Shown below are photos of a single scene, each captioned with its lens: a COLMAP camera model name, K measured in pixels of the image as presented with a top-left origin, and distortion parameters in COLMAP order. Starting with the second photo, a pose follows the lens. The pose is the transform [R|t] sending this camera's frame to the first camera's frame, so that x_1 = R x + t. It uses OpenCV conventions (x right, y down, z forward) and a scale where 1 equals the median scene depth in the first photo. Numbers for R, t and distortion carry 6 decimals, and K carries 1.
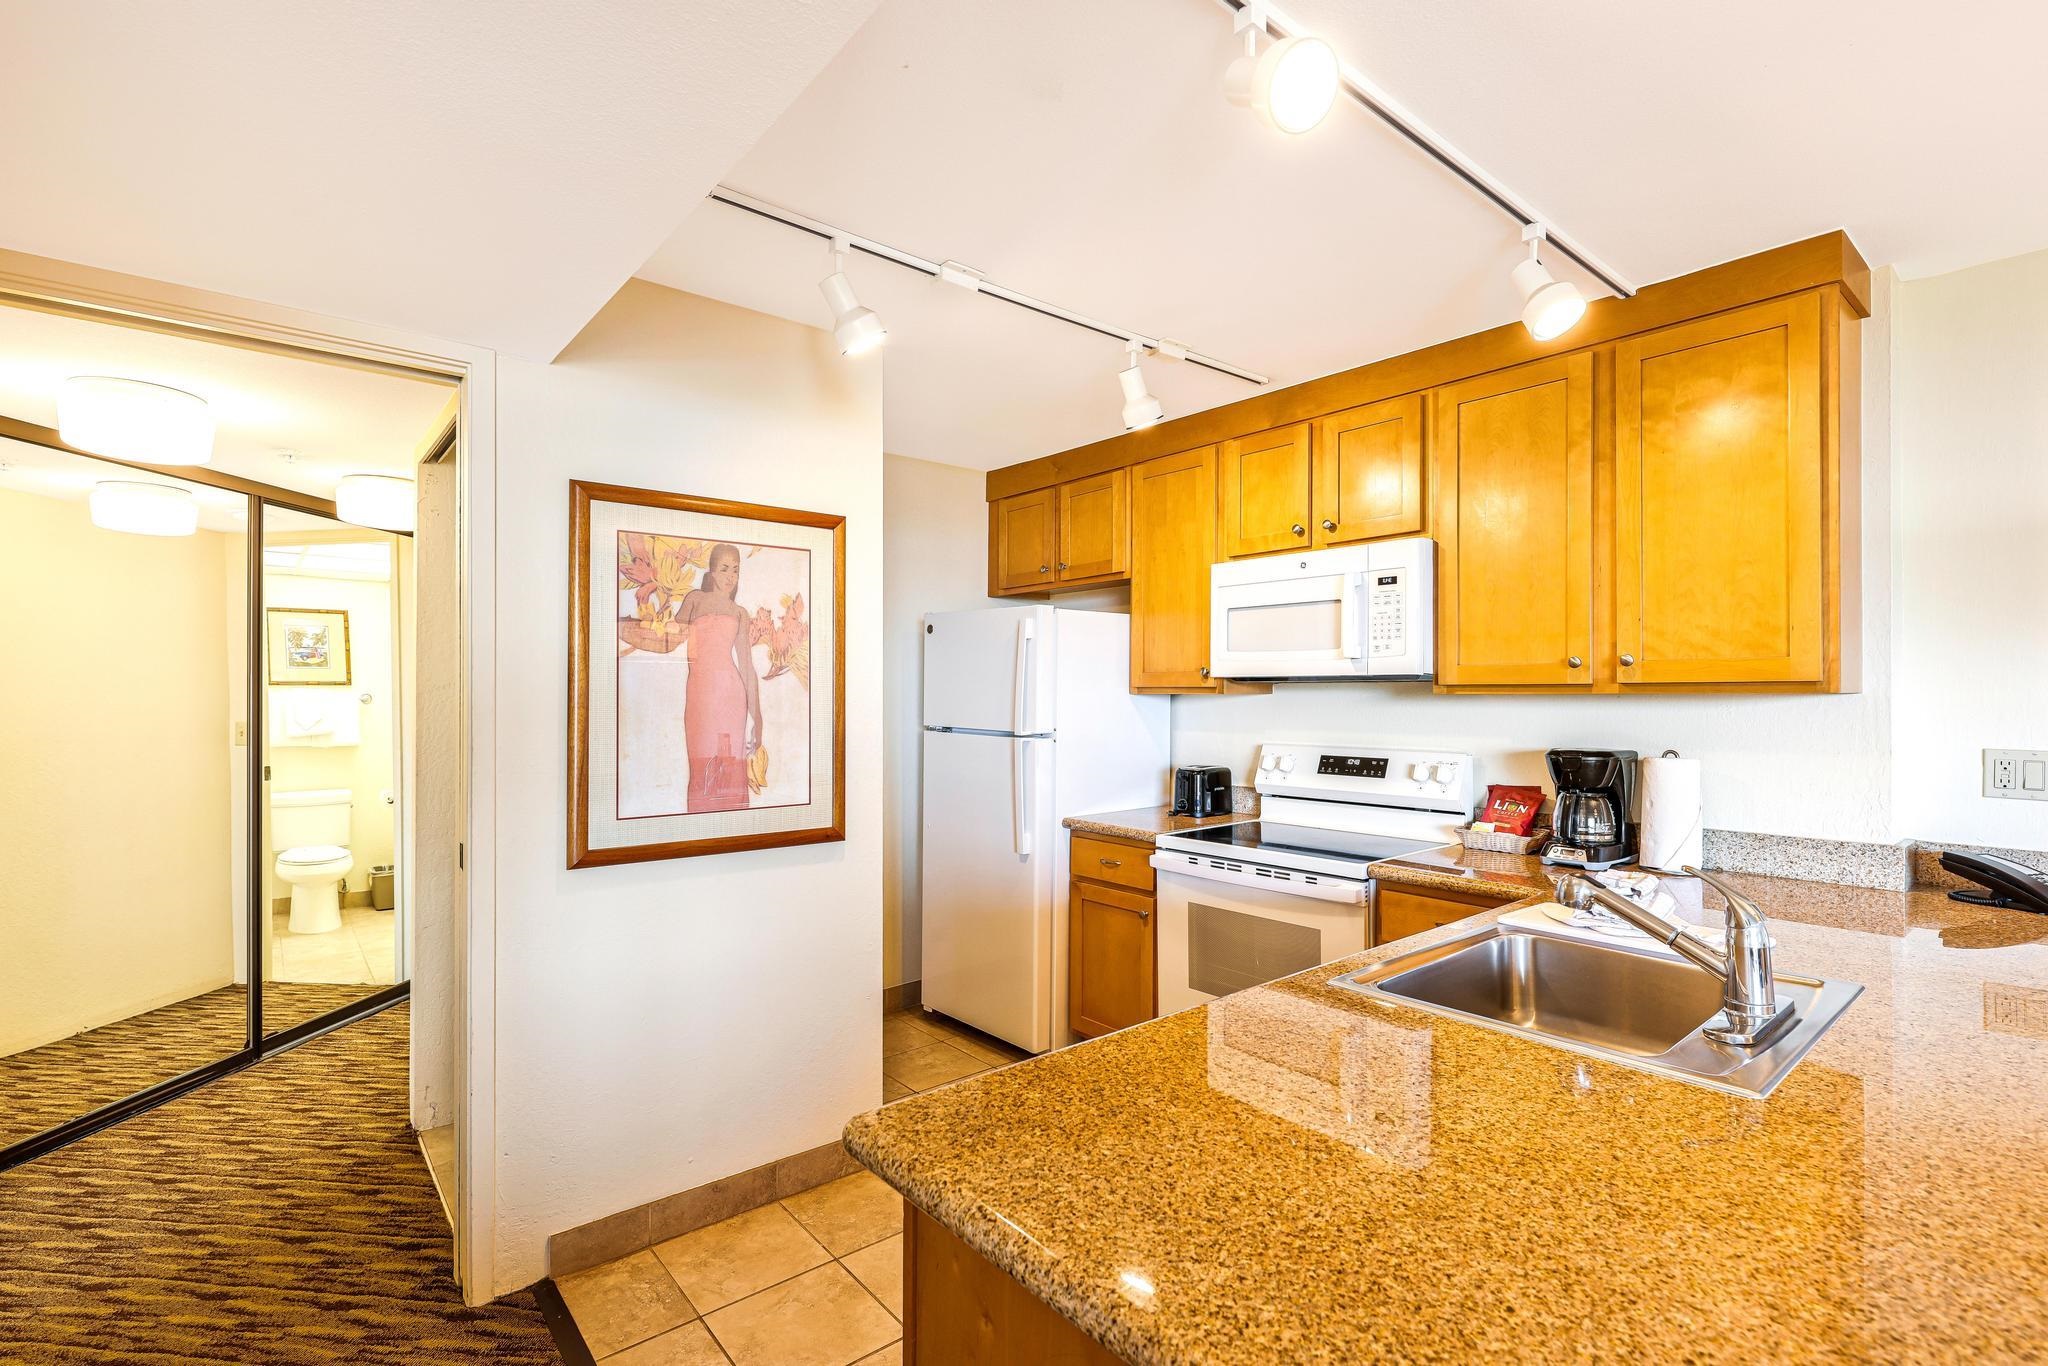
lens RADIAL K [[944.2, 0, 1018.8], [0, 944.2, 687.8], [0, 0, 1]] dist [-0.000230, -0.000458]
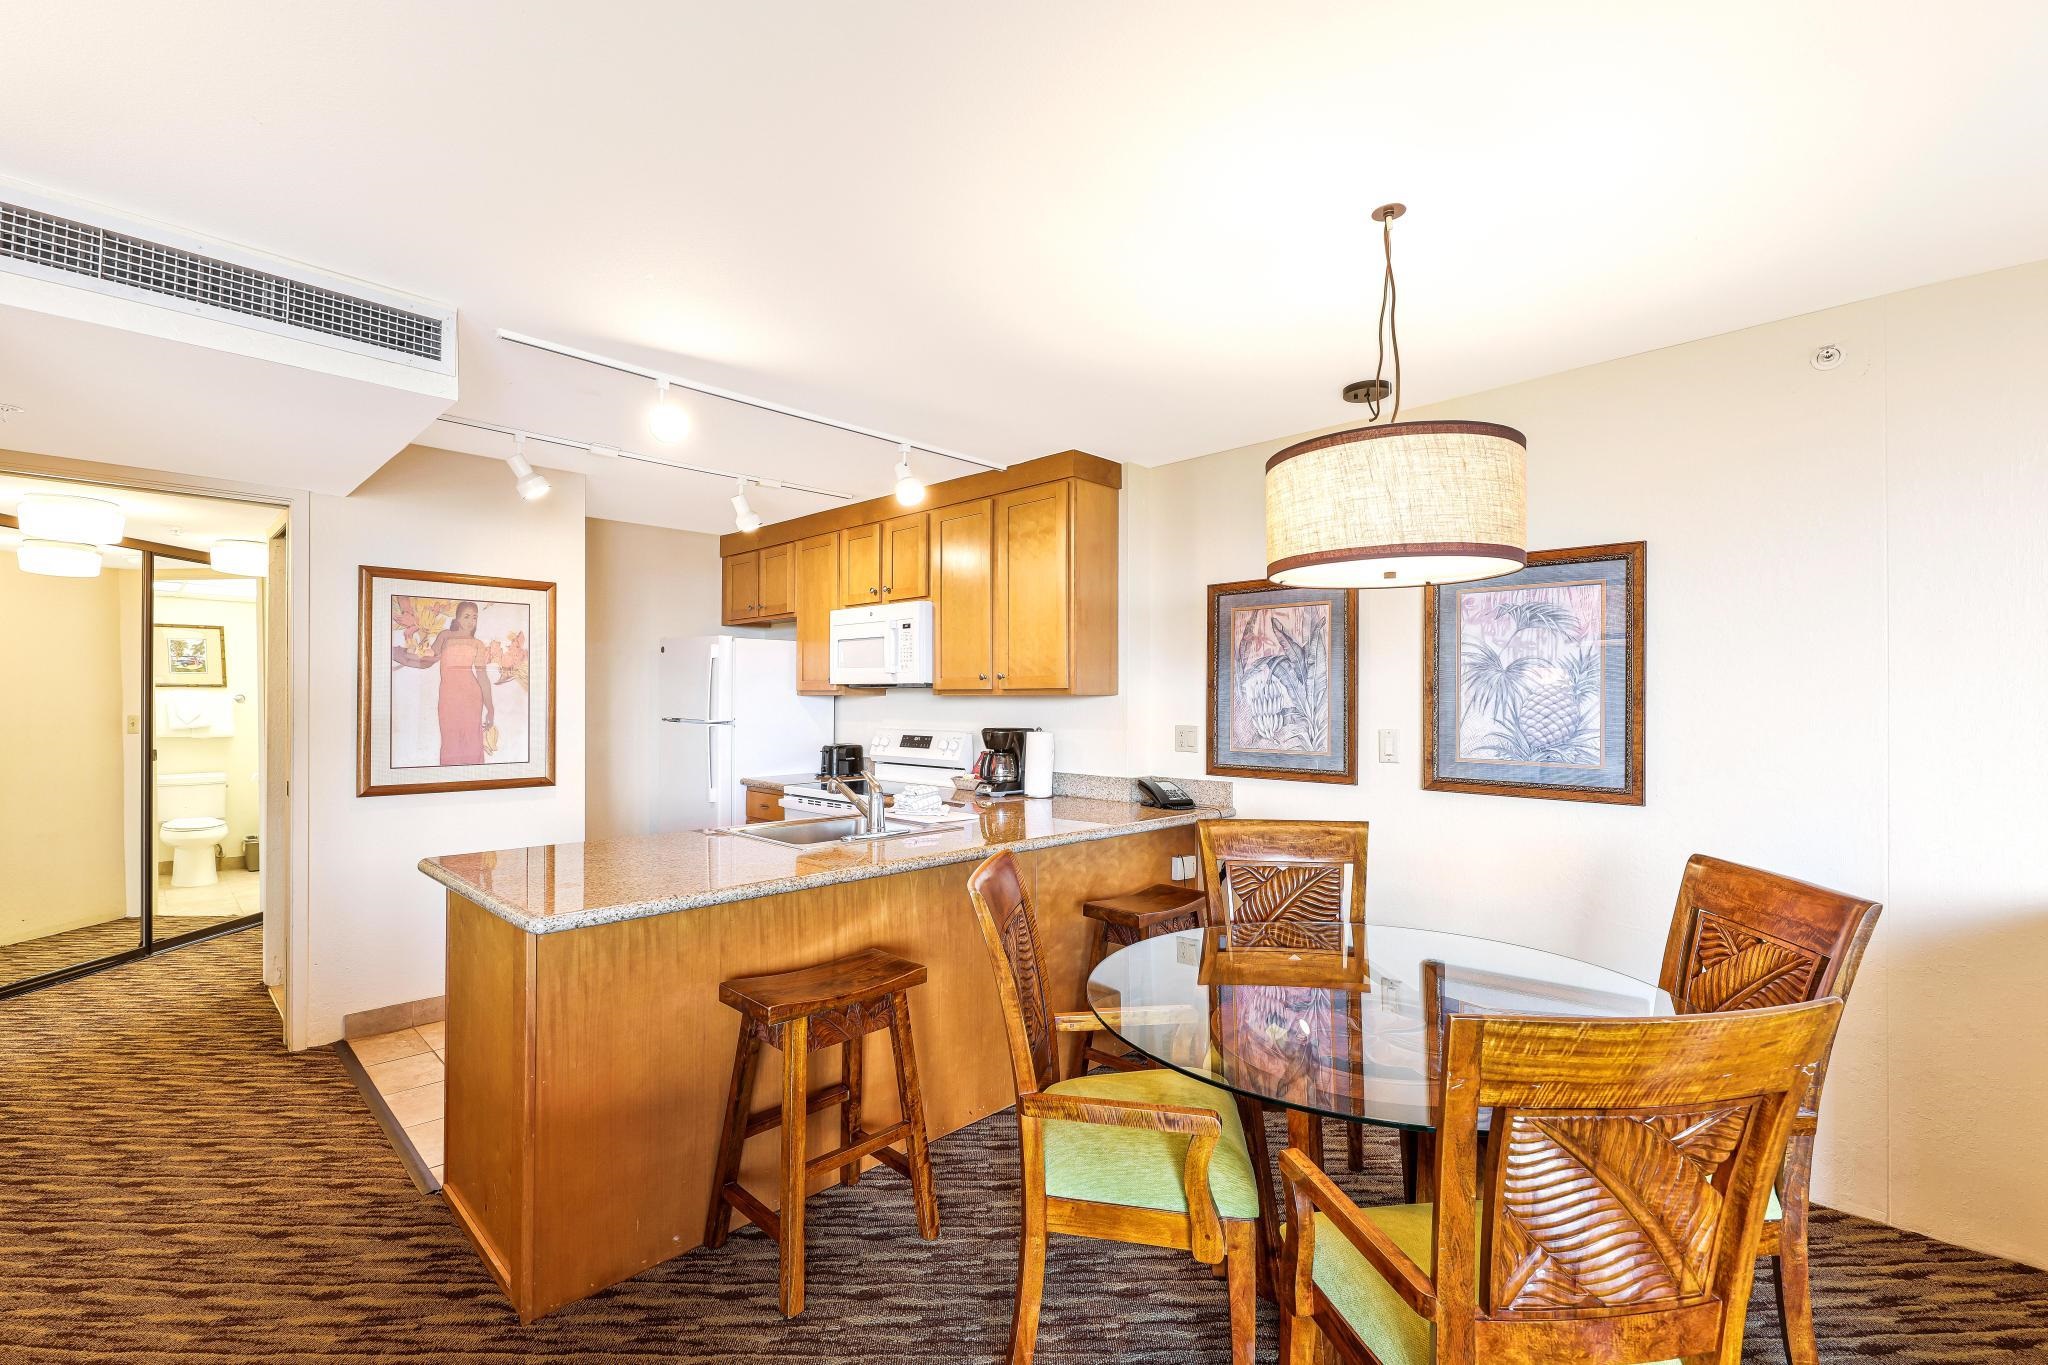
lens RADIAL K [[890.6, 0, 1013.5], [0, 890.6, 694.4], [0, 0, 1]] dist [0.000375, -0.000578]
pose [[0.994775, 0.003284, 0.102038, 0.372154], [-0.003533, 0.999991, 0.002261, 0.000989], [-0.102030, -0.002610, 0.994778, -0.495918]]
